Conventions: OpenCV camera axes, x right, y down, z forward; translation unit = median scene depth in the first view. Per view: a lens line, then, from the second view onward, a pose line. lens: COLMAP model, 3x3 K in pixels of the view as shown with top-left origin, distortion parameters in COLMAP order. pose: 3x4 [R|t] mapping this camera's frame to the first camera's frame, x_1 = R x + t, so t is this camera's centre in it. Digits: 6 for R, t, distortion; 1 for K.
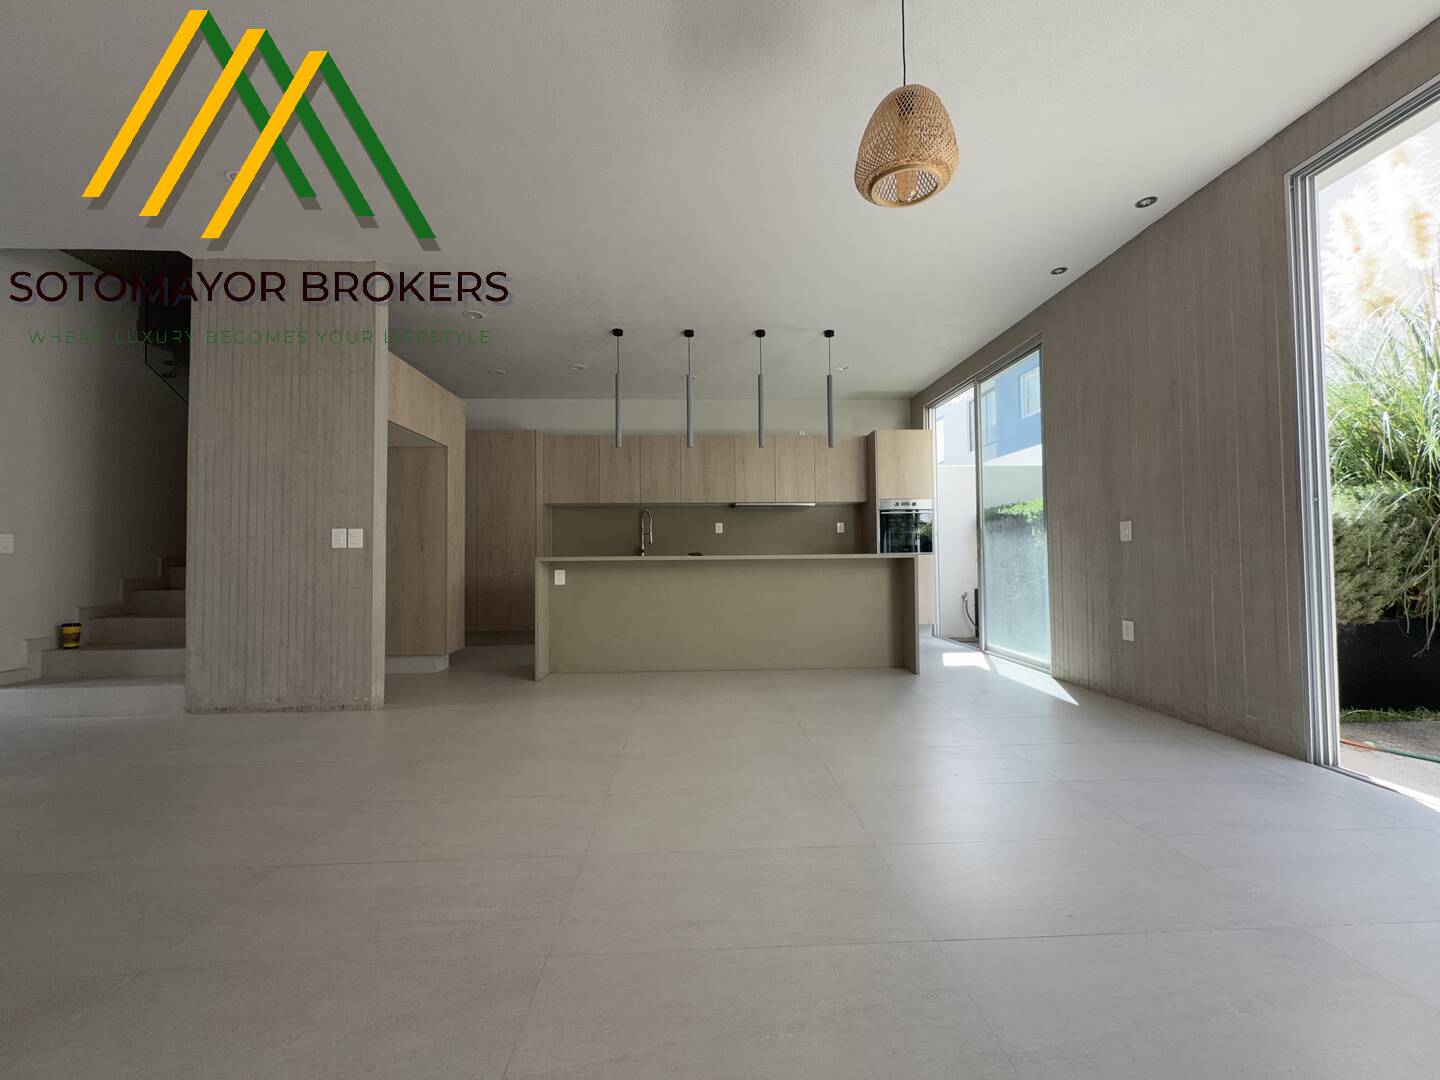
lens RADIAL K [[573.3, 0, 720.0], [0, 573.3, 540.0], [0, 0, 1]] dist [-0.000862, -0.000253]
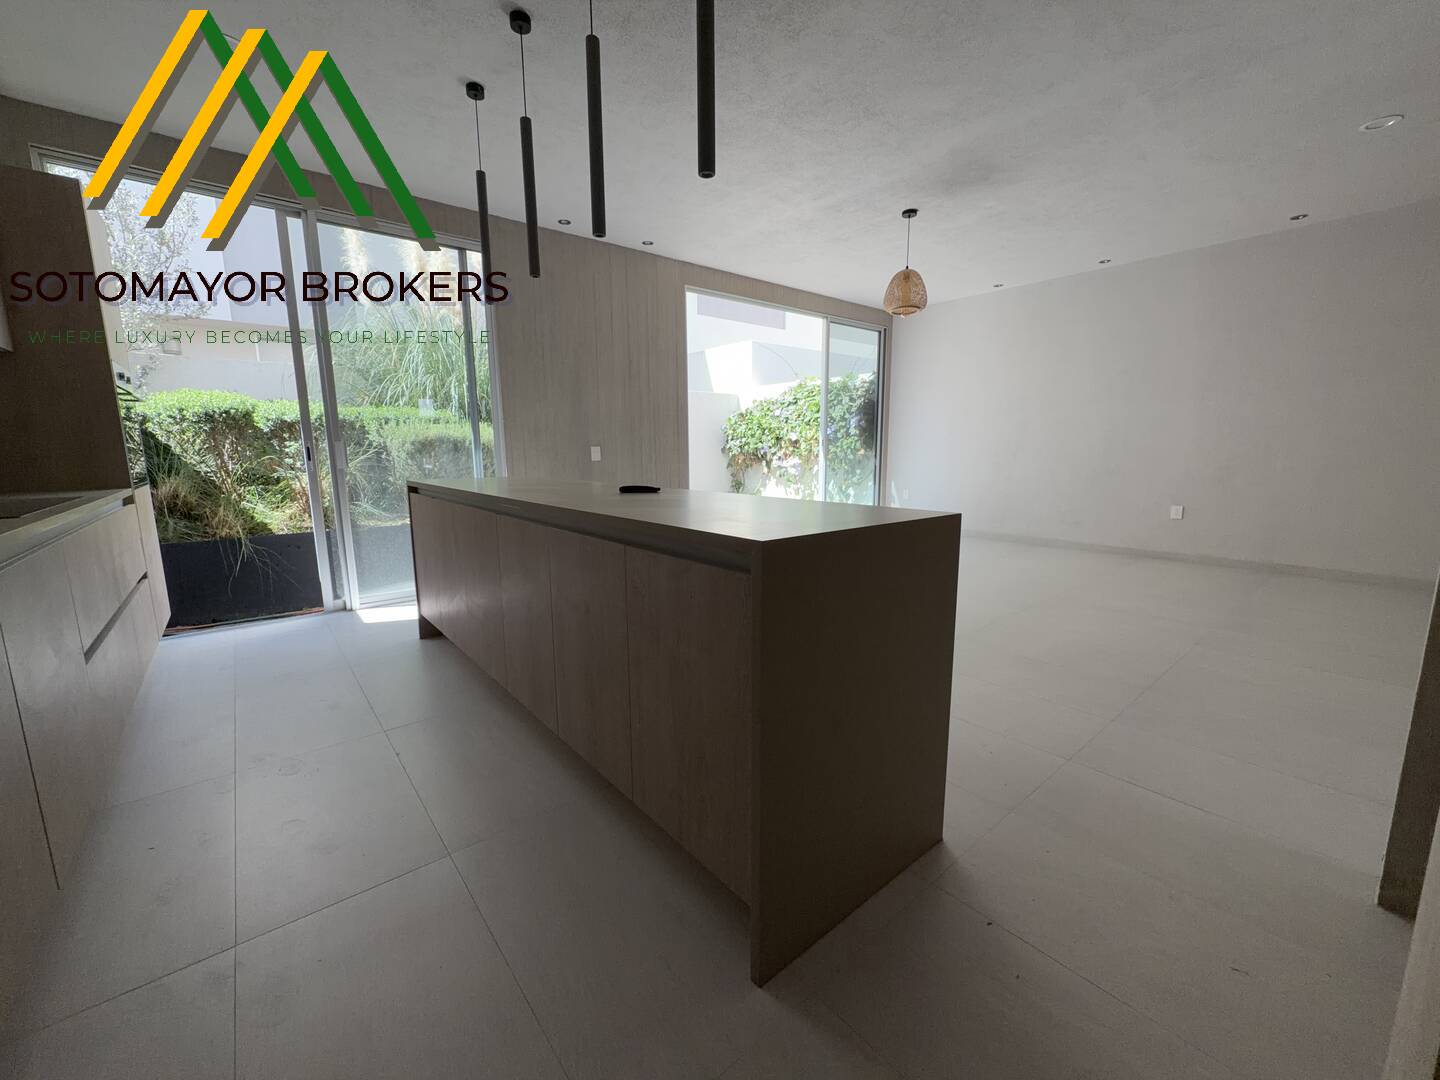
lens RADIAL K [[573.3, 0, 720.0], [0, 573.3, 540.0], [0, 0, 1]] dist [-0.000862, -0.000253]
pose [[-0.605160, -0.110819, 0.788353, -0.579419], [-0.006617, 0.990930, 0.134216, 0.003758], [-0.796076, 0.076005, -0.600404, 1.512624]]
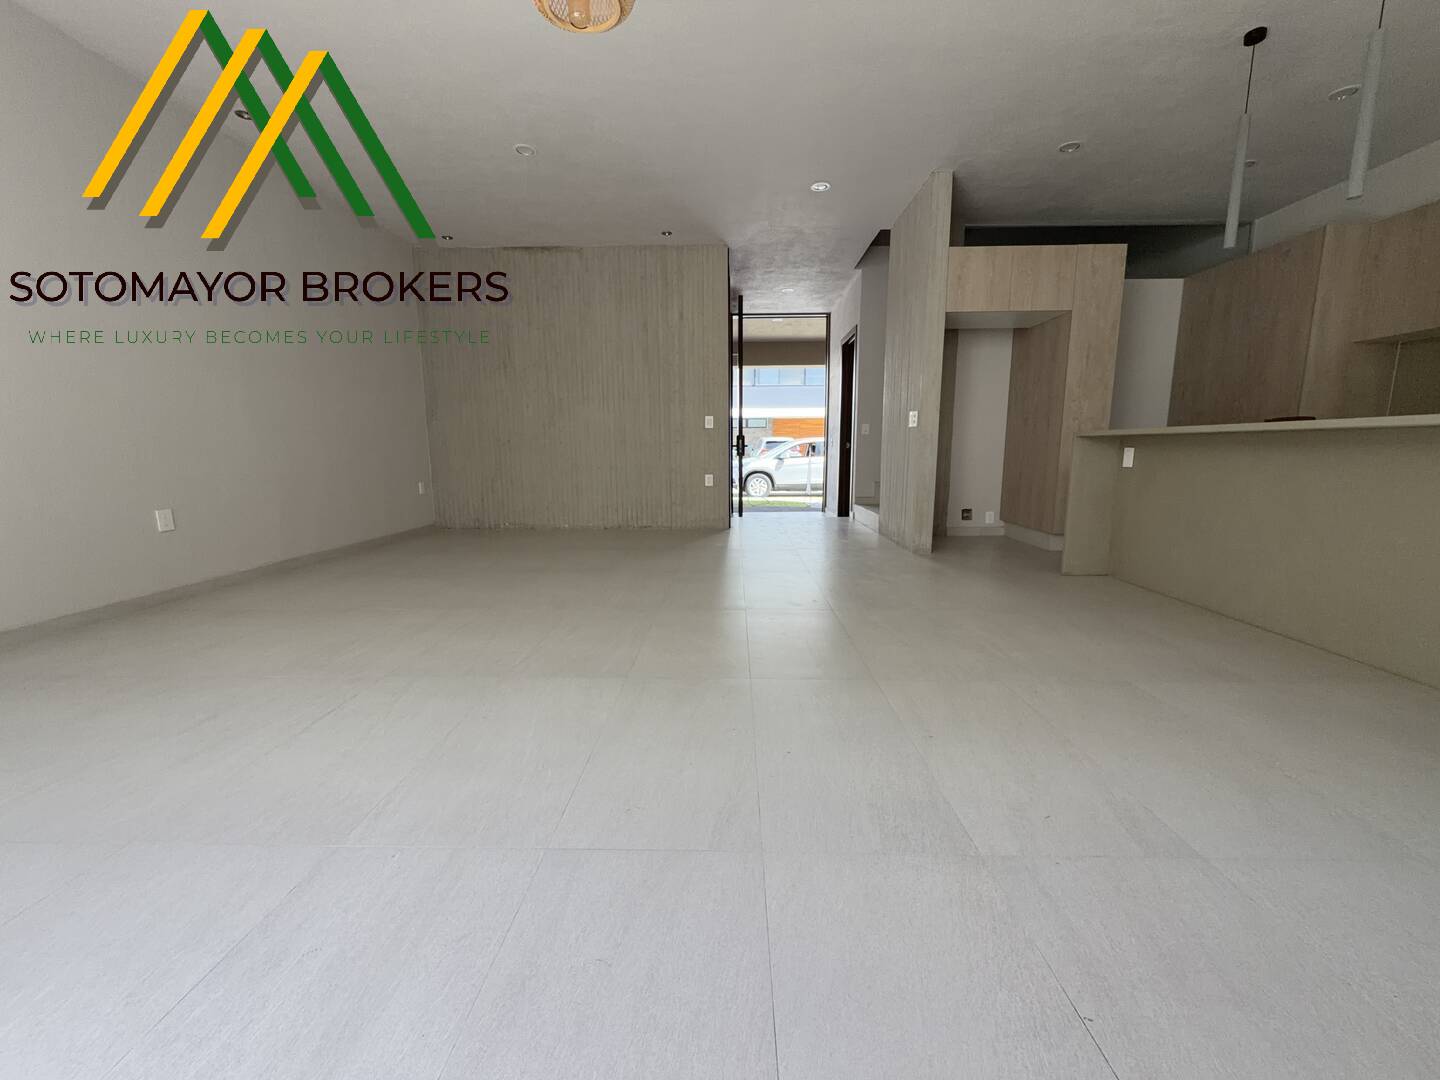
lens RADIAL K [[574.4, 0, 720.0], [0, 574.4, 540.0], [0, 0, 1]] dist [-0.001866, -0.000106]
pose [[-0.072966, 0.167528, -0.983163, 0.654673], [0.033145, 0.985654, 0.165493, 0.035294], [0.996784, -0.020512, -0.077472, 0.622620]]
